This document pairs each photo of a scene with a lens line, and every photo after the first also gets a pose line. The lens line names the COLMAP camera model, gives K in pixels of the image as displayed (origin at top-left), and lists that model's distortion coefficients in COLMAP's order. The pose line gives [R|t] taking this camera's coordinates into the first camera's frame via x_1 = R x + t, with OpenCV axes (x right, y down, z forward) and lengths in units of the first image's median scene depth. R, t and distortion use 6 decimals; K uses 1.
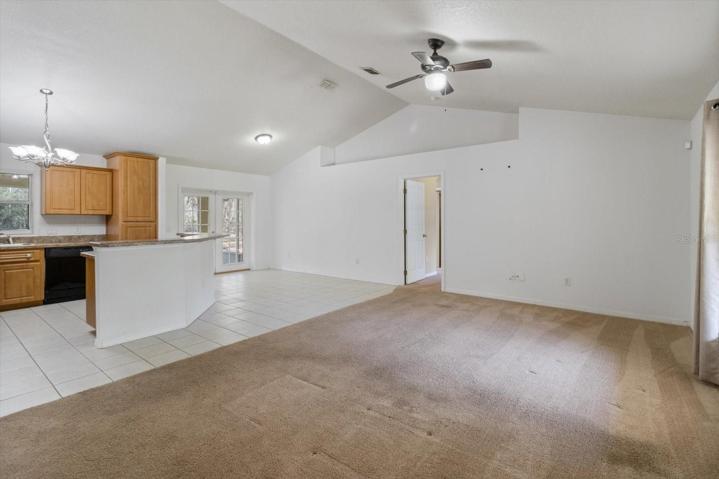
lens RADIAL K [[334.8, 0, 357.8], [0, 334.8, 218.0], [0, 0, 1]] dist [0.020260, -0.000036]
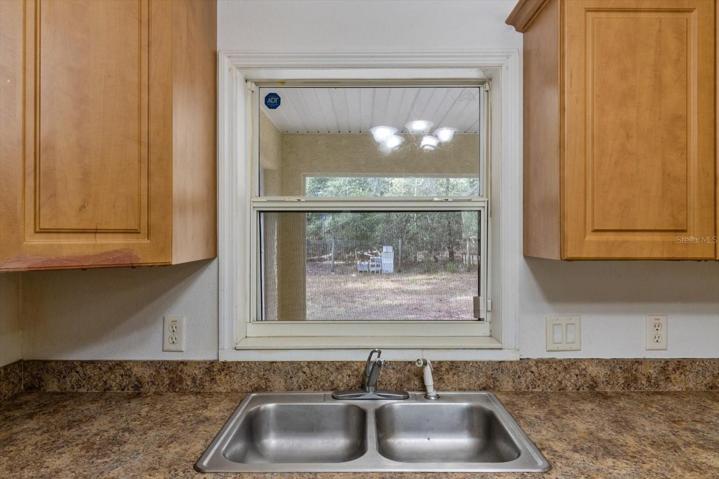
lens RADIAL K [[498.2, 0, 359.5], [0, 498.2, 239.5], [0, 0, 1]] dist [0.001687, 0.000804]
pose [[0.619260, 0.009530, -0.785128, -0.697639], [0.008030, 0.999797, 0.018469, -0.025399], [0.785145, -0.017741, 0.619058, 0.676626]]
